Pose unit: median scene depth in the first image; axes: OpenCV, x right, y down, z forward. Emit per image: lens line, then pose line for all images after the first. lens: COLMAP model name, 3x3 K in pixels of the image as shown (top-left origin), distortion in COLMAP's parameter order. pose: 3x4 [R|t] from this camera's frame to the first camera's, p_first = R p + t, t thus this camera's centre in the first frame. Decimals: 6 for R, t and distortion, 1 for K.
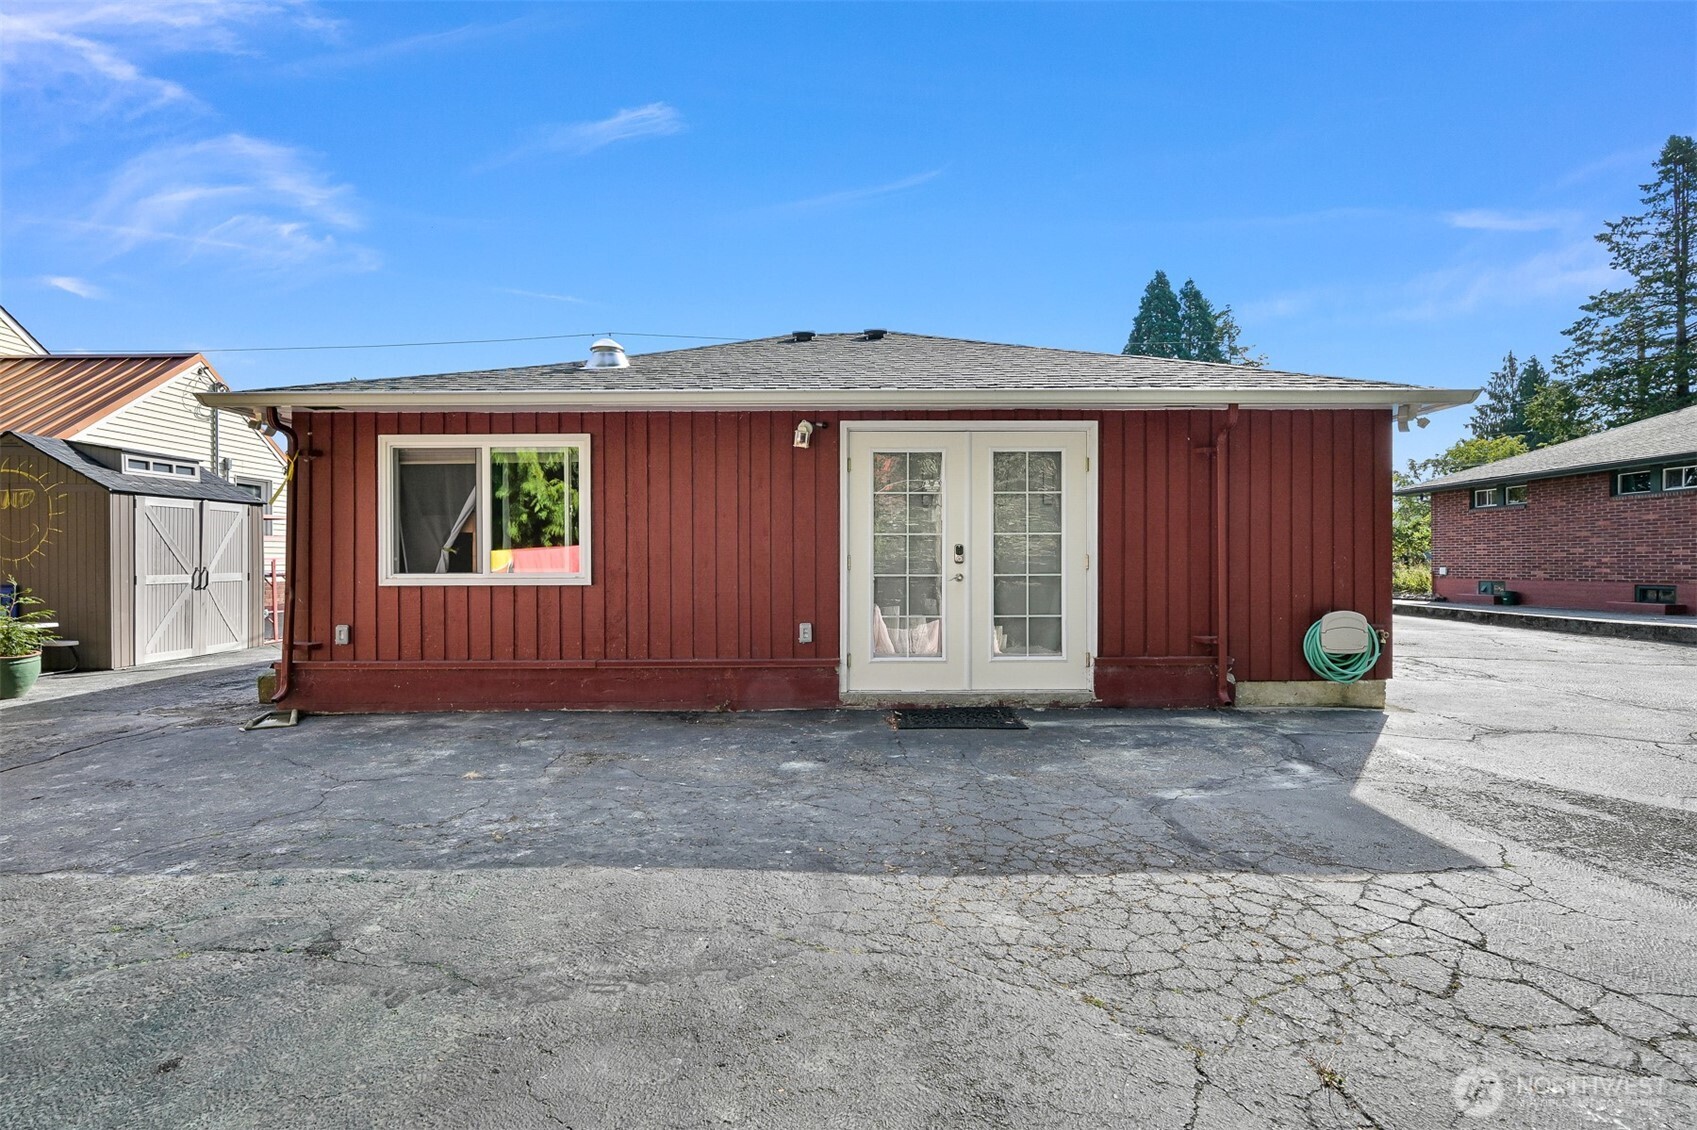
lens RADIAL K [[778.7, 0, 848.2], [0, 778.7, 565.0], [0, 0, 1]] dist [-0.001726, -0.000159]
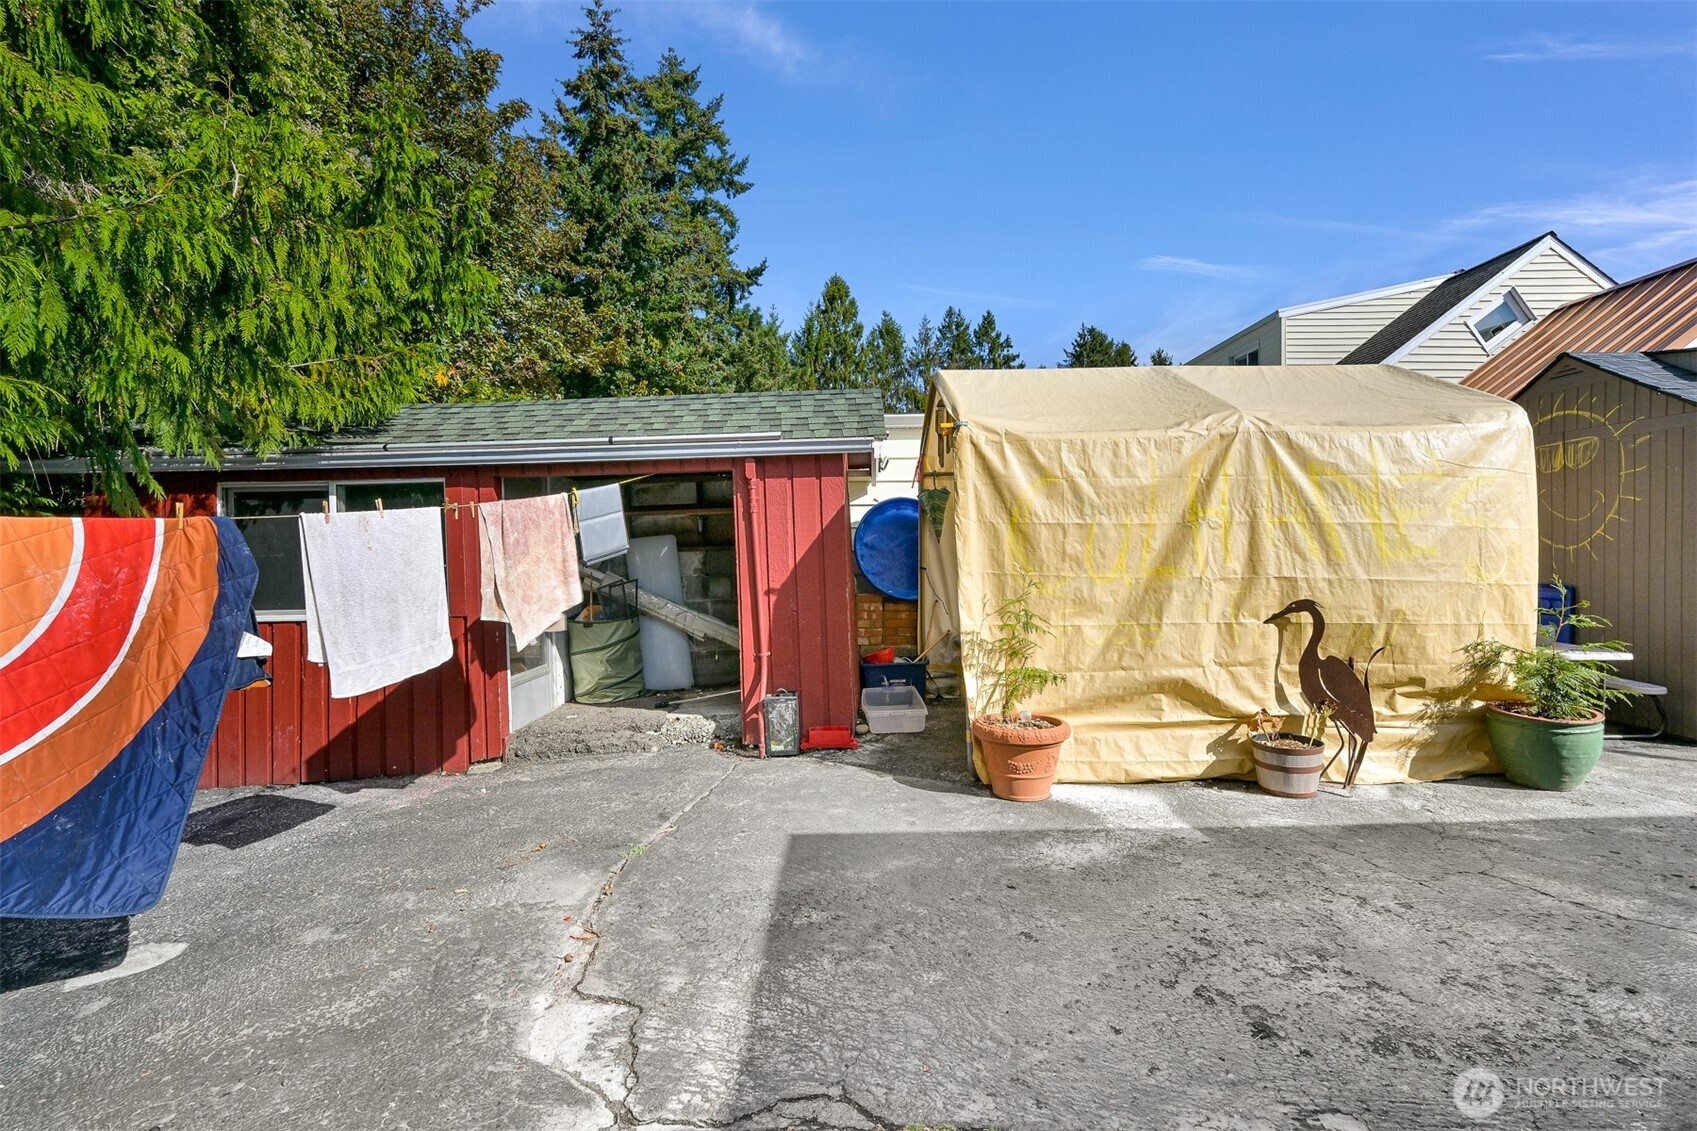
lens RADIAL K [[829.4, 0, 848.5], [0, 829.4, 565.9], [0, 0, 1]] dist [-0.001970, -0.000286]
pose [[0.025840, 0.017397, -0.999515, -0.394155], [0.002470, 0.999844, 0.017467, -0.004613], [0.999663, -0.002920, 0.025793, 0.378304]]
